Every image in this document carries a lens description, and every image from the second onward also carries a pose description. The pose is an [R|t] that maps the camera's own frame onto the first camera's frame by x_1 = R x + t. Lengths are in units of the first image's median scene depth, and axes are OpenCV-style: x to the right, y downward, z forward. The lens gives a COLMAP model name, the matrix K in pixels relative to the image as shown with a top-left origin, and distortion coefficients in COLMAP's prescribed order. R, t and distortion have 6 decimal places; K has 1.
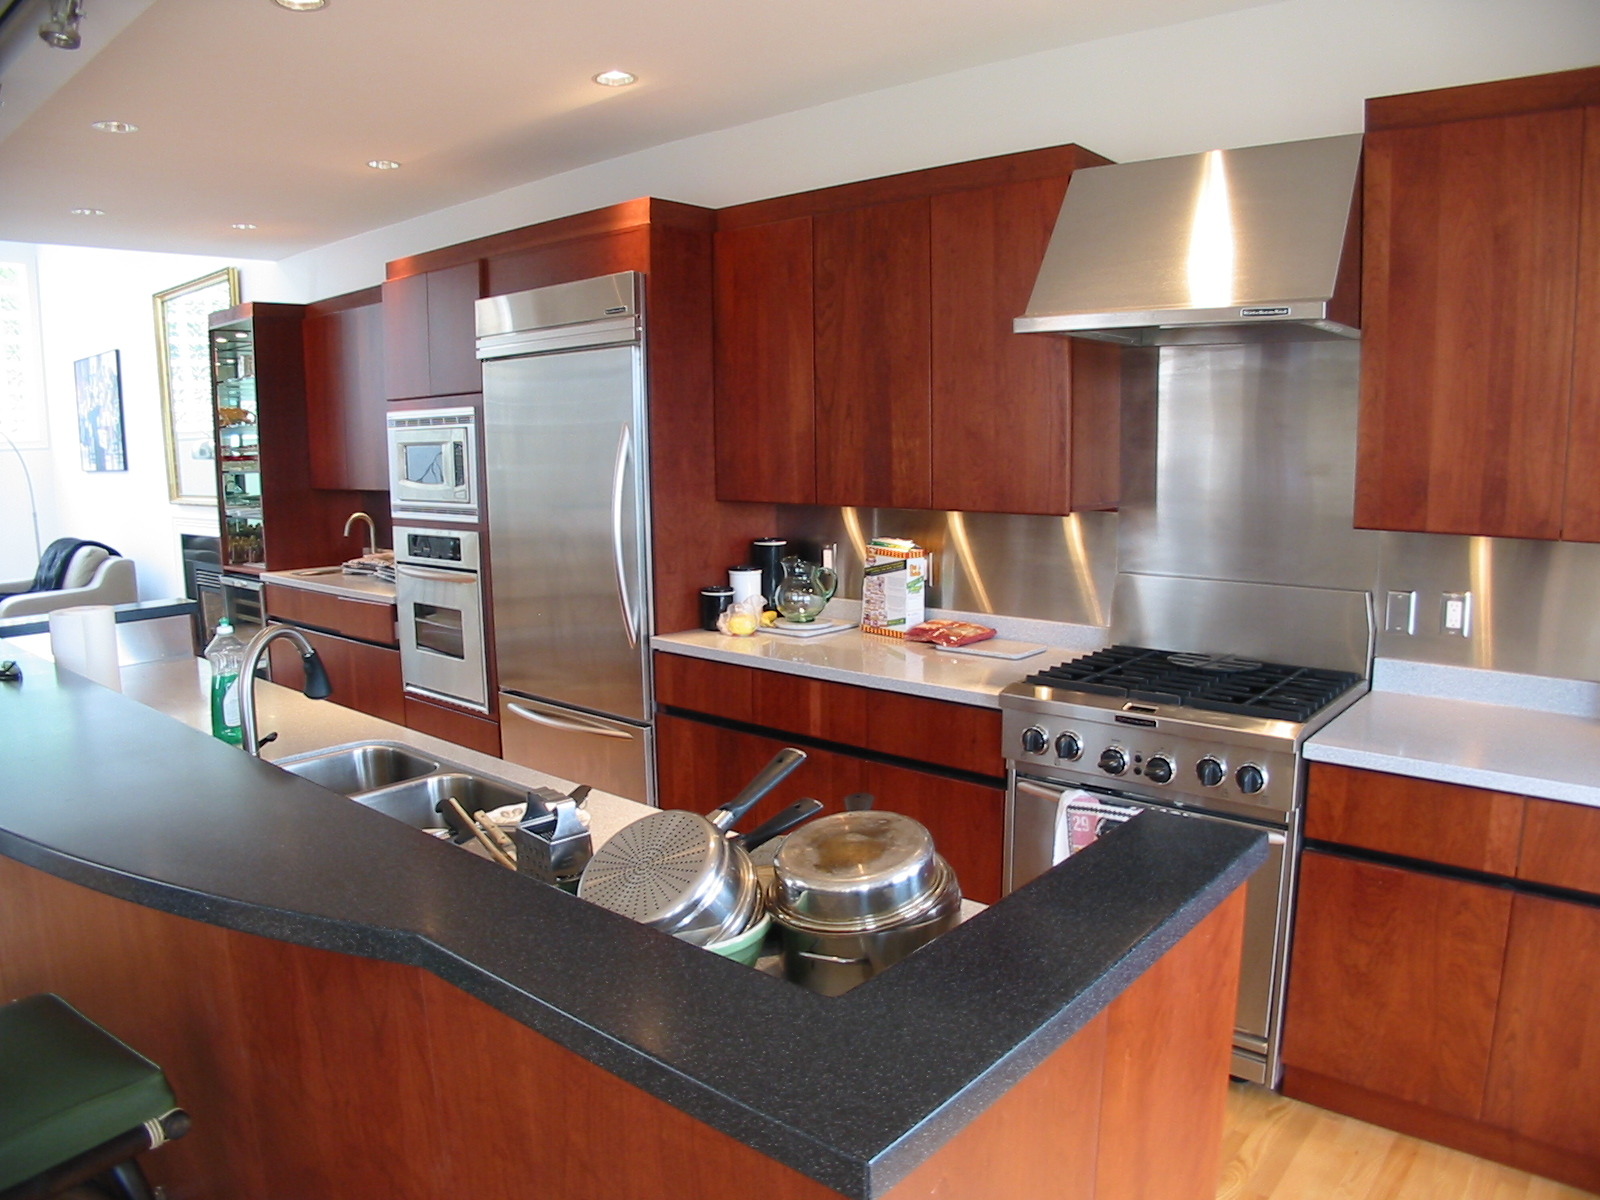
lens RADIAL K [[1133.1, 0, 818.9], [0, 1133.1, 610.4], [0, 0, 1]] dist [-0.199646, 0.092777]
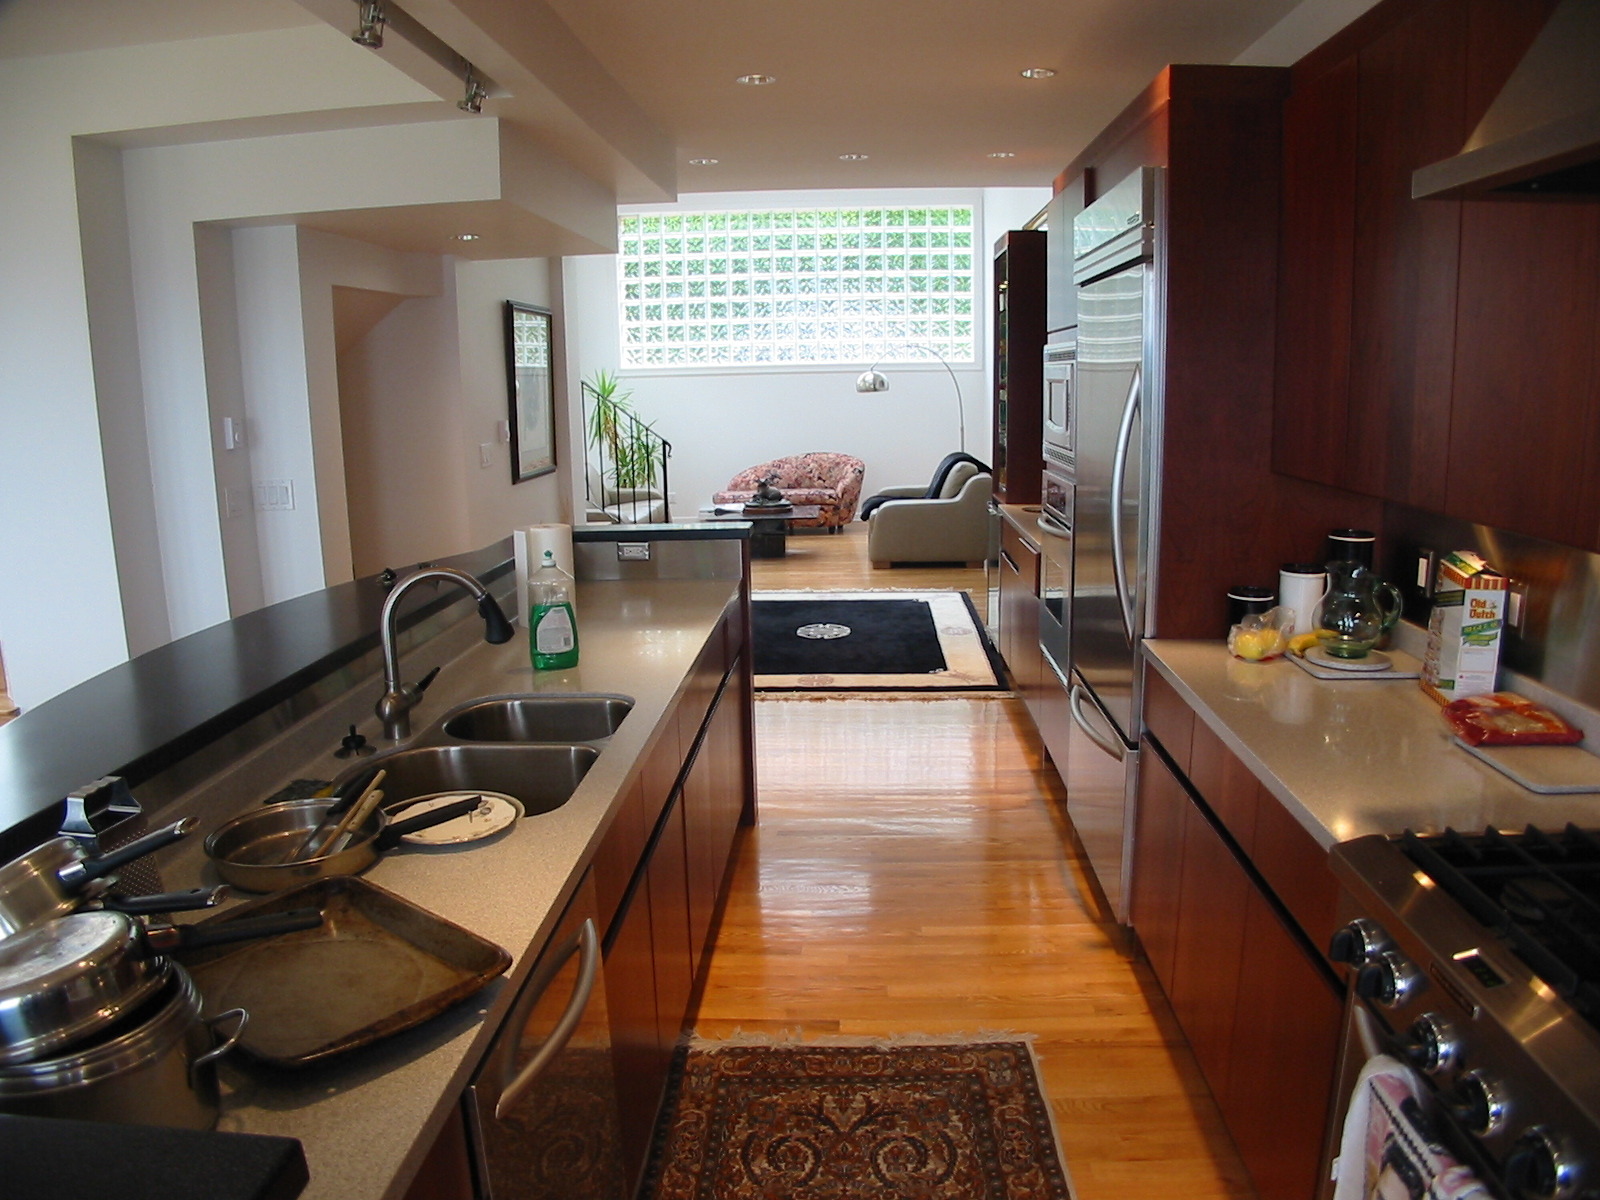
lens RADIAL K [[1133.1, 0, 818.9], [0, 1133.1, 610.4], [0, 0, 1]] dist [-0.199646, 0.092777]
pose [[0.635119, 0.153473, -0.757014, 0.288866], [-0.104595, 0.988123, 0.112574, -0.060670], [0.765300, 0.007682, 0.643628, 0.329879]]
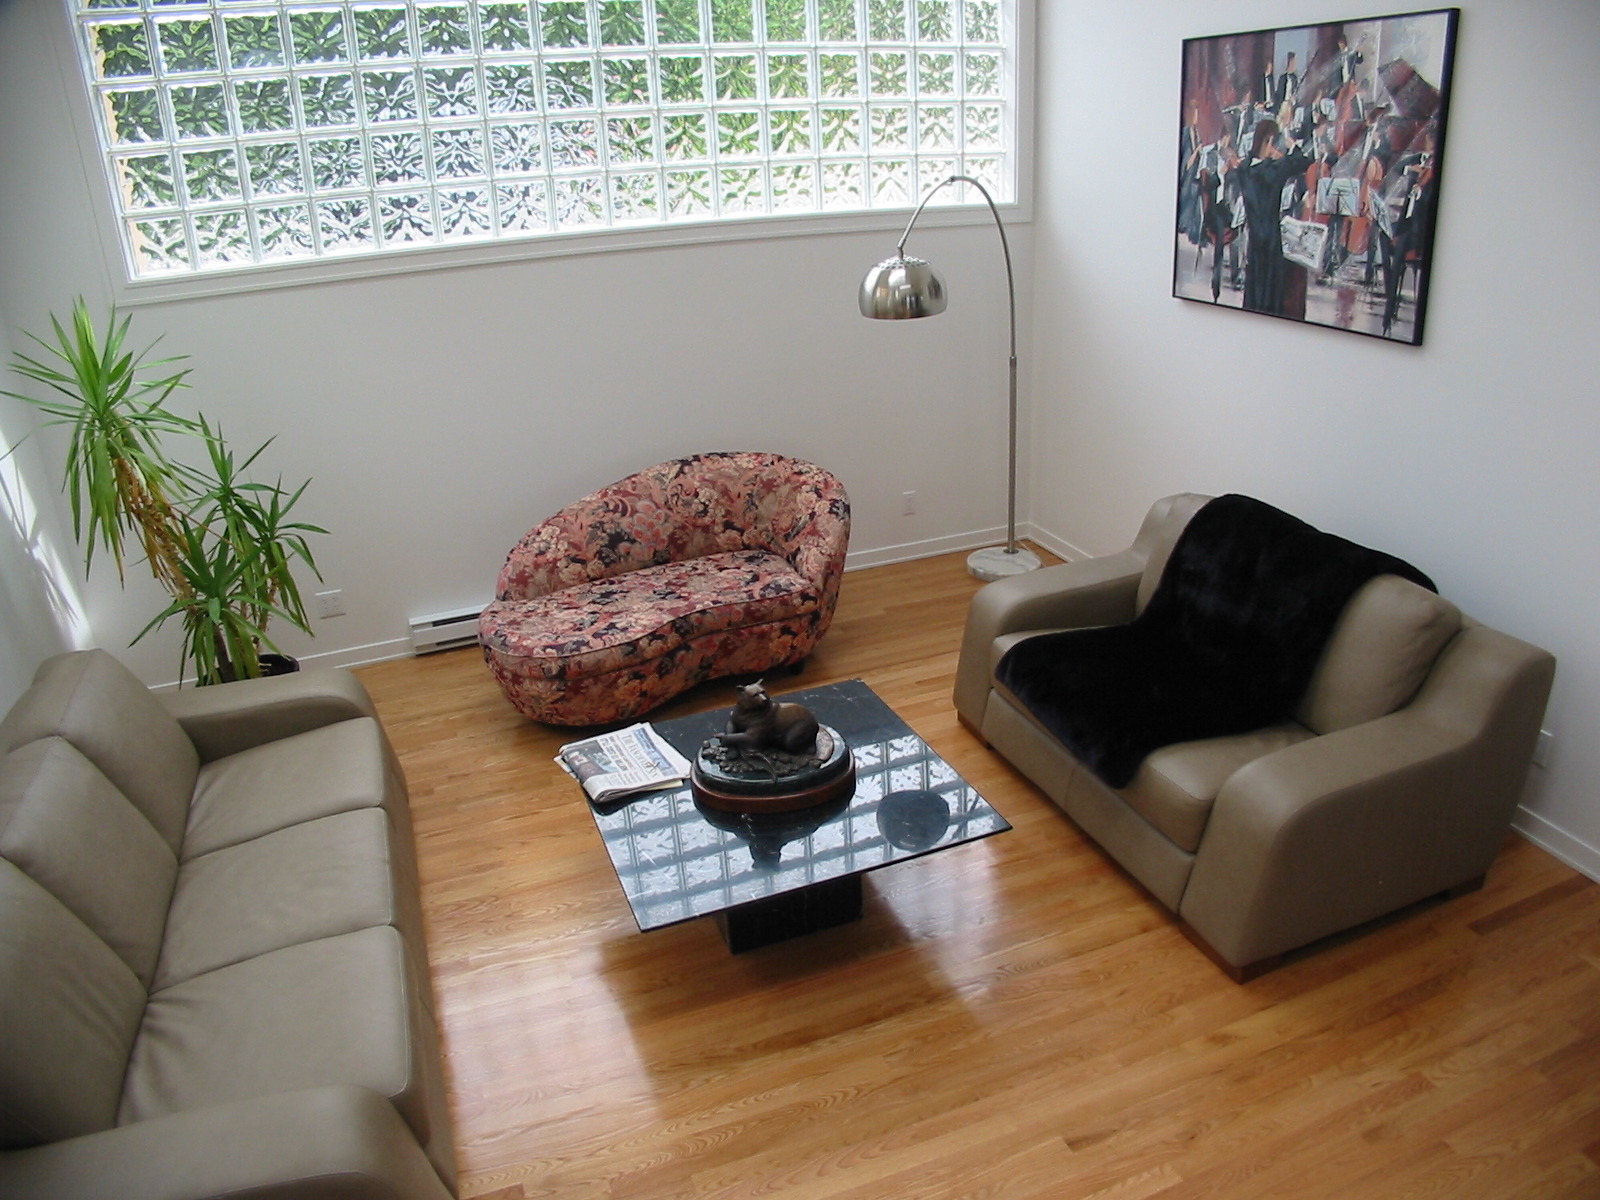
lens RADIAL K [[1133.1, 0, 818.9], [0, 1133.1, 610.4], [0, 0, 1]] dist [-0.199646, 0.092777]
pose [[0.883334, 0.164126, -0.439072, -1.808312], [-0.039105, 0.959235, 0.279891, -0.381247], [0.467111, -0.230067, 0.853743, 1.484876]]
